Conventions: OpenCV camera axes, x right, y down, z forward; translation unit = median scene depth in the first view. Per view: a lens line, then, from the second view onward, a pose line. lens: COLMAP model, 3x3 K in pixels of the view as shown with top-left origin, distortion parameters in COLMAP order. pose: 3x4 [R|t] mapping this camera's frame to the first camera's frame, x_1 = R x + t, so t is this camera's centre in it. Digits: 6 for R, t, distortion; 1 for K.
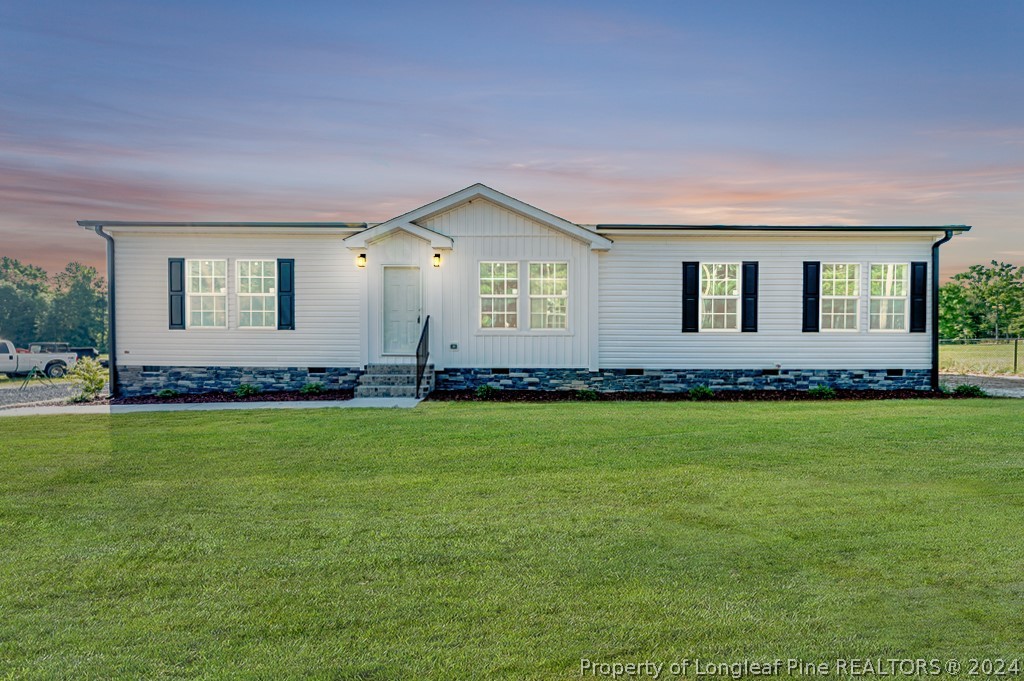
lens RADIAL K [[407.2, 0, 513.3], [0, 407.2, 337.0], [0, 0, 1]] dist [-0.001124, -0.000539]
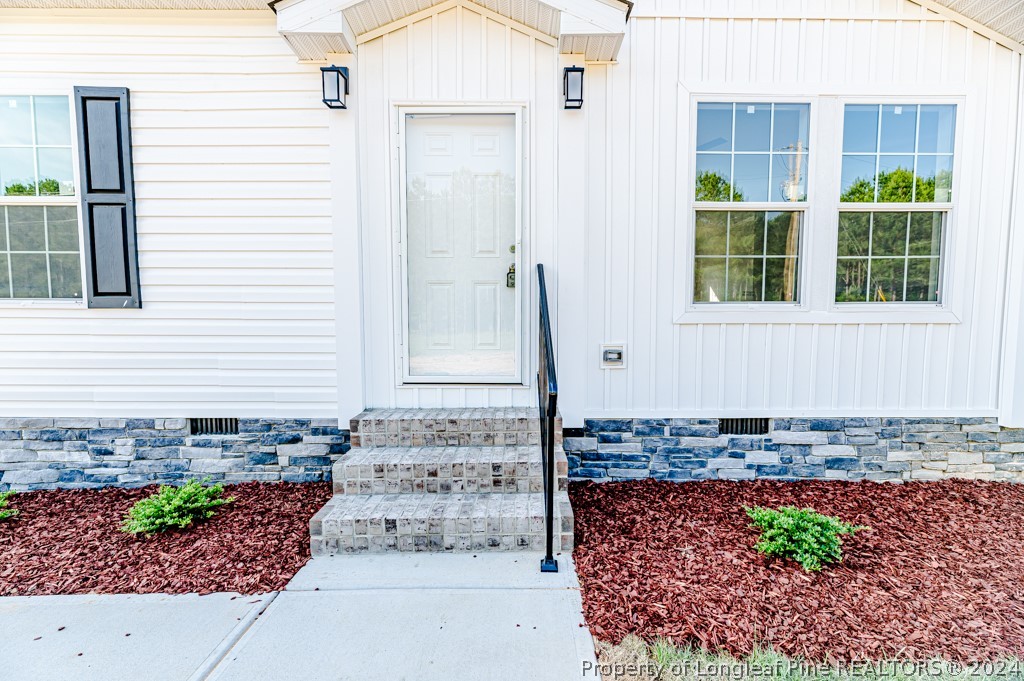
lens RADIAL K [[407.2, 0, 511.0], [0, 407.2, 346.2], [0, 0, 1]] dist [-0.001124, -0.000539]
pose [[0.999891, -0.002779, -0.014494, -0.228496], [0.003328, 0.999274, 0.037960, 0.002230], [0.014378, -0.038004, 0.999174, 0.665589]]
